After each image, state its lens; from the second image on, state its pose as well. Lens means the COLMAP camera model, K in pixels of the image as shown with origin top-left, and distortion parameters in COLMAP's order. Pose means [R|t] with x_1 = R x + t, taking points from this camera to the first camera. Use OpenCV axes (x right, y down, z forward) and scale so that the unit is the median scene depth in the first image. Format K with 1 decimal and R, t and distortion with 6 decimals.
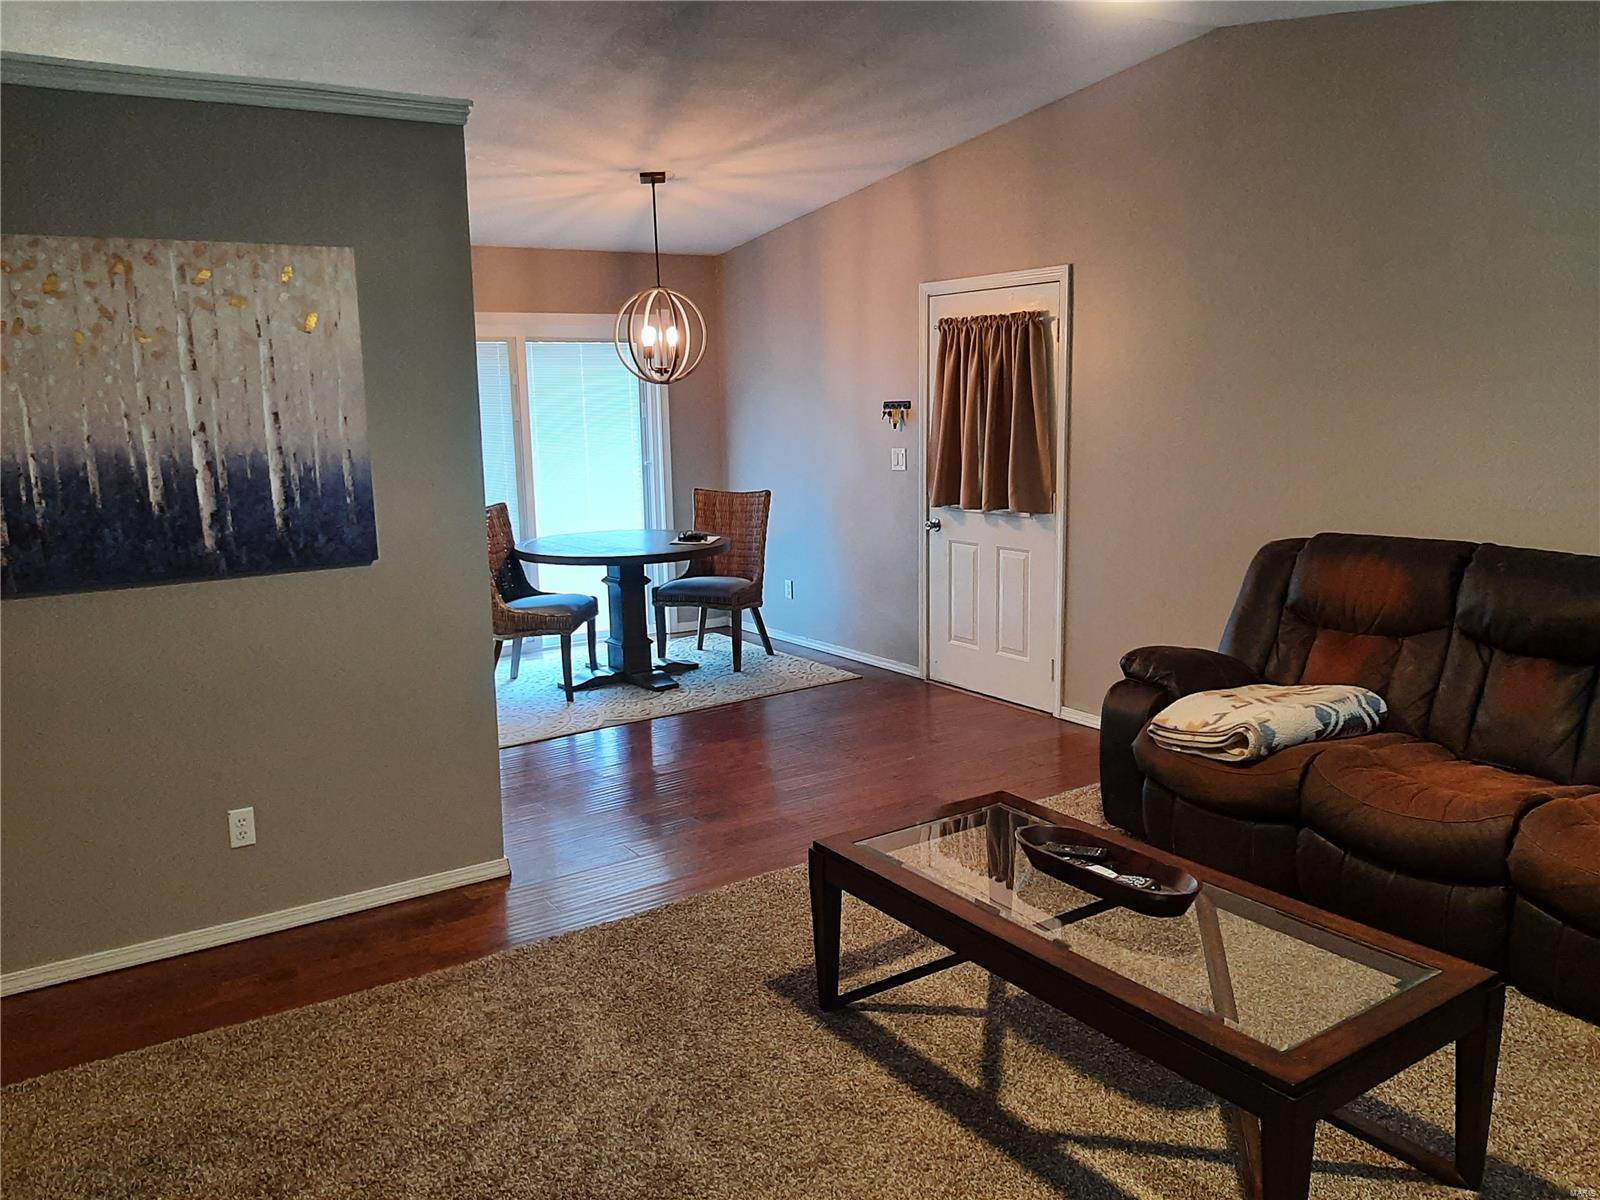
lens RADIAL K [[1267.4, 0, 800.0], [0, 1267.4, 600.0], [0, 0, 1]] dist [0.022229, -0.001630]
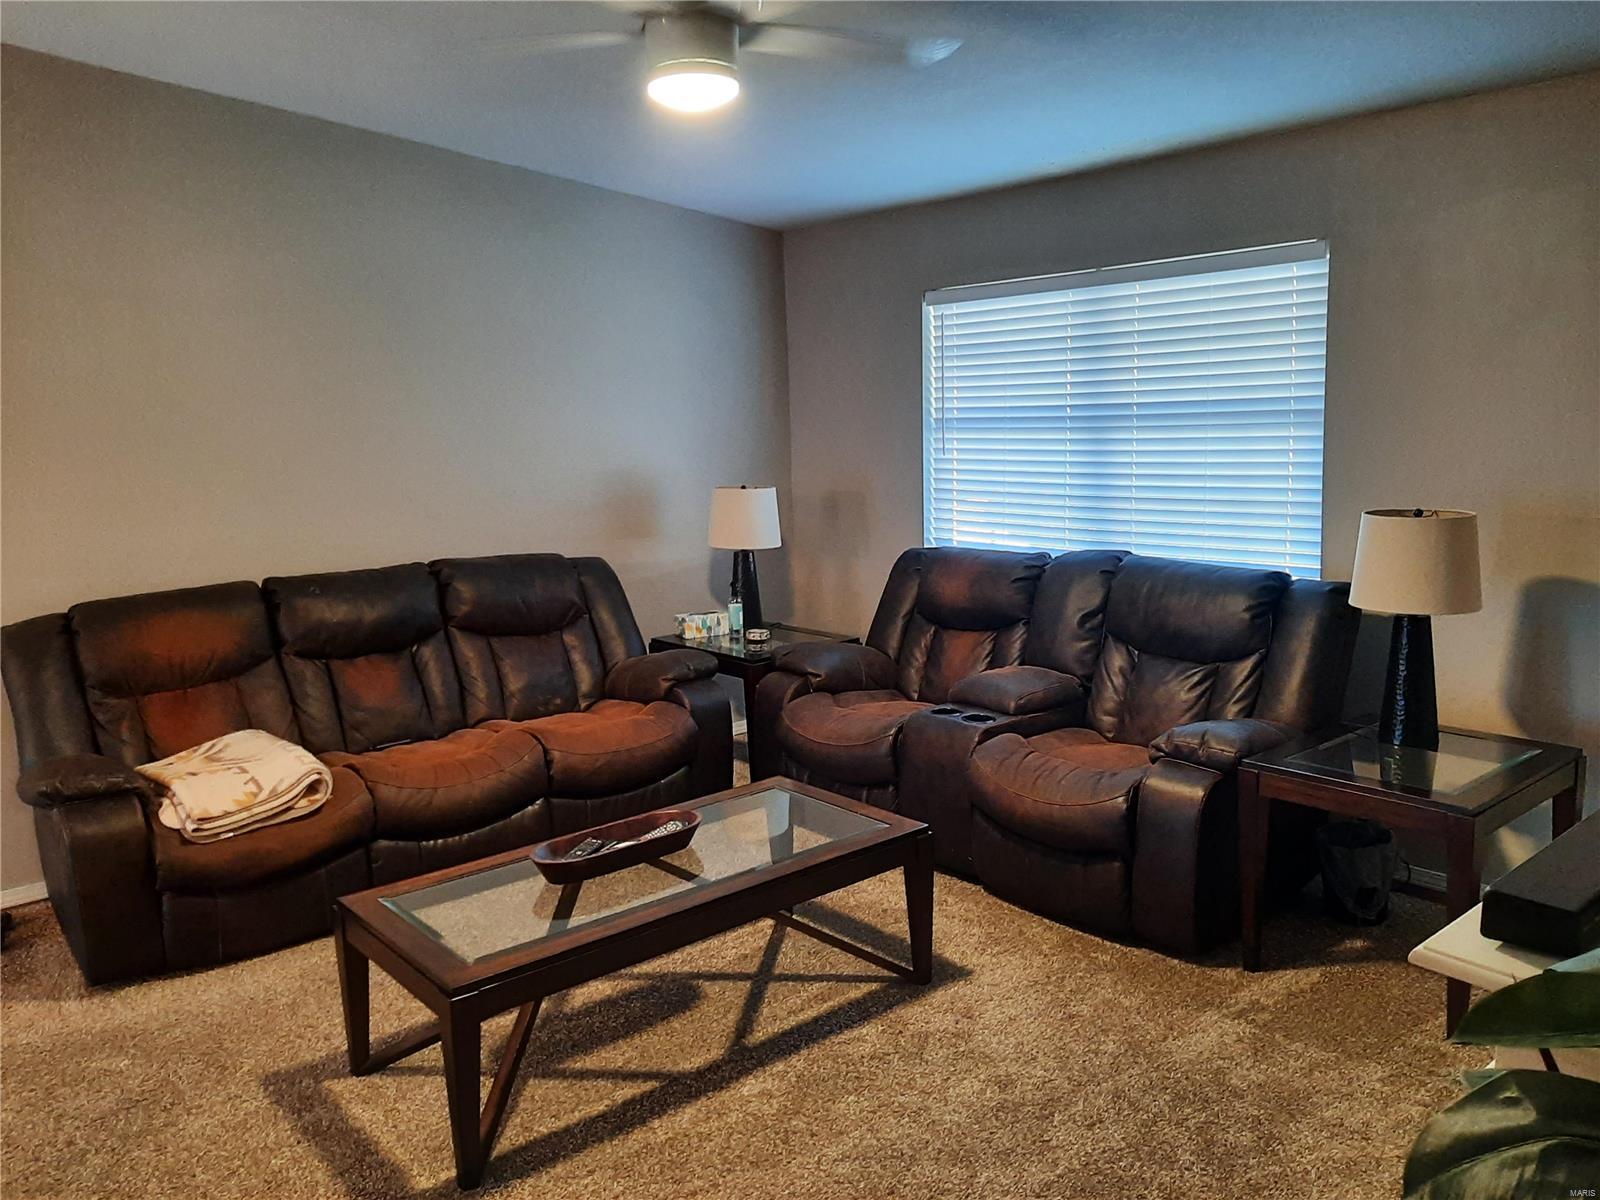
lens RADIAL K [[1267.4, 0, 800.0], [0, 1267.4, 600.0], [0, 0, 1]] dist [0.022229, -0.001630]
pose [[-0.080138, -0.137626, 0.987237, -0.638735], [0.210572, 0.965733, 0.151721, -0.100837], [-0.974288, 0.220043, -0.048412, 0.639045]]
